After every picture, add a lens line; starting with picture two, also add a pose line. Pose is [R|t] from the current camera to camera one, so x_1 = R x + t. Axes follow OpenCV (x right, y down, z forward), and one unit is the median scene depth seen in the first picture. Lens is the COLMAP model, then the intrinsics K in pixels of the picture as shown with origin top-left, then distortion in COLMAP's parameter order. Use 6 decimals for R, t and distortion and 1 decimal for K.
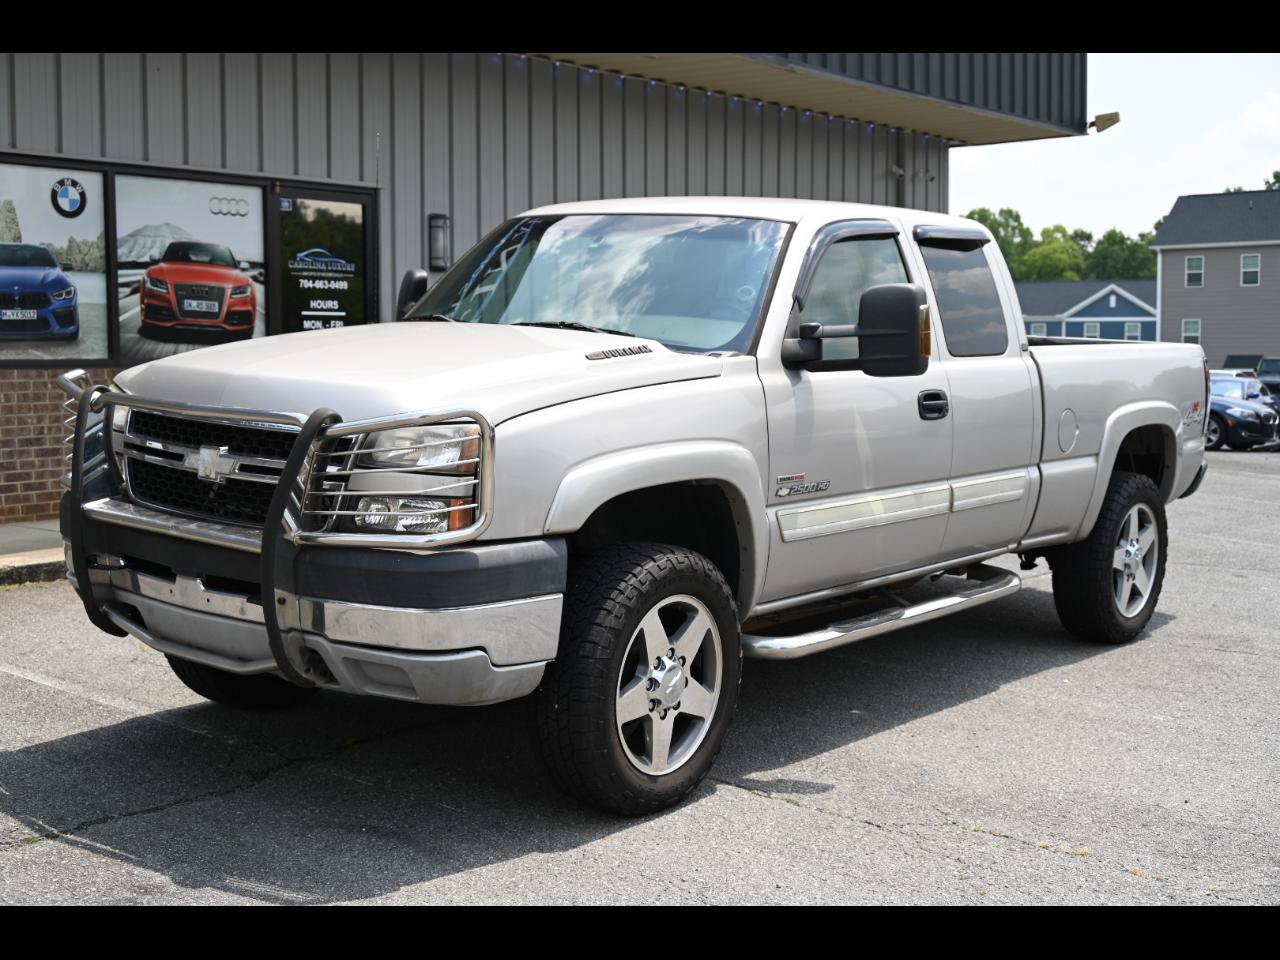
lens RADIAL K [[1661.9, 0, 505.8], [0, 1661.9, 478.7], [0, 0, 1]] dist [0.027287, 0.000117]
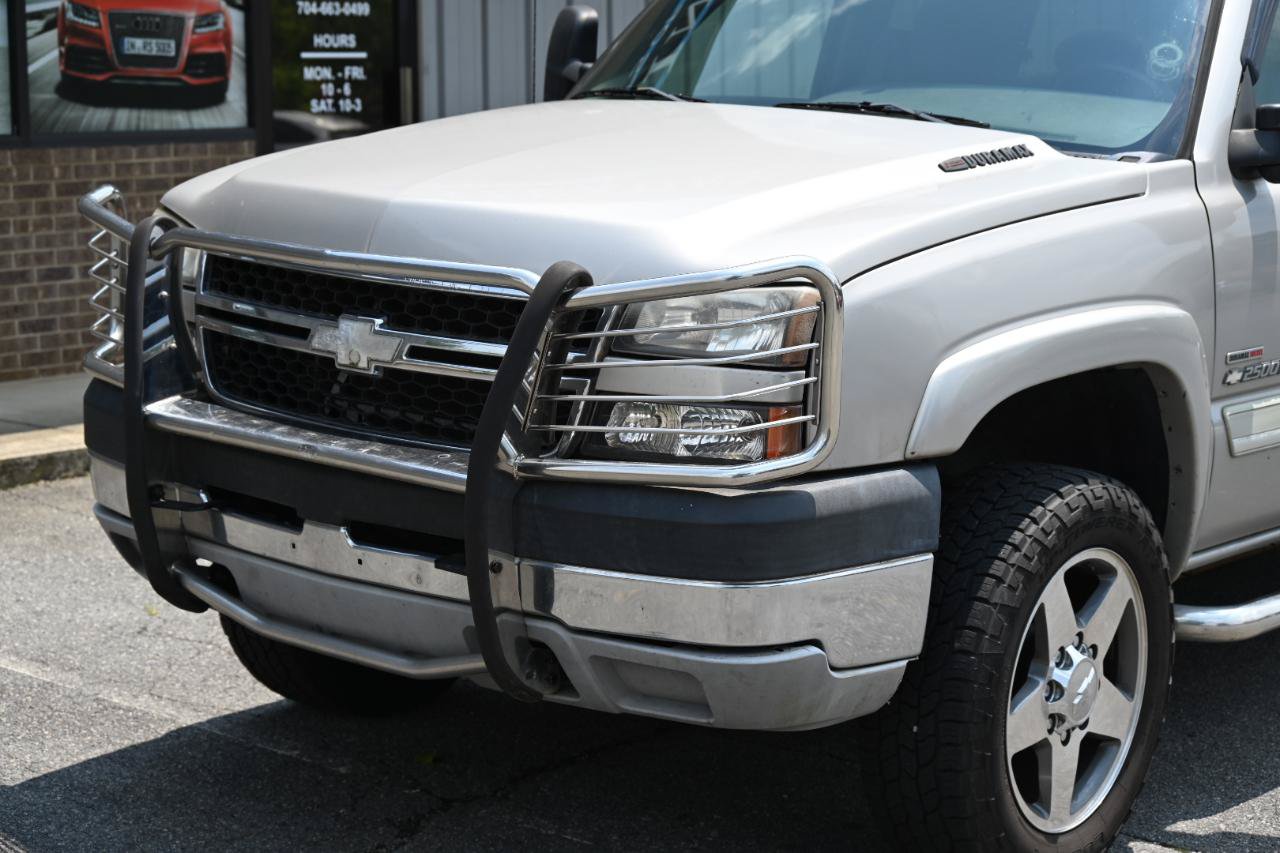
lens RADIAL K [[2639.3, 0, 436.3], [0, 2639.3, 427.0], [0, 0, 1]] dist [0.052131, -0.295617]
pose [[0.999669, -0.002792, -0.025584, -0.118958], [0.004127, 0.998624, 0.052279, -0.029371], [0.025403, -0.052367, 0.998305, -0.001109]]
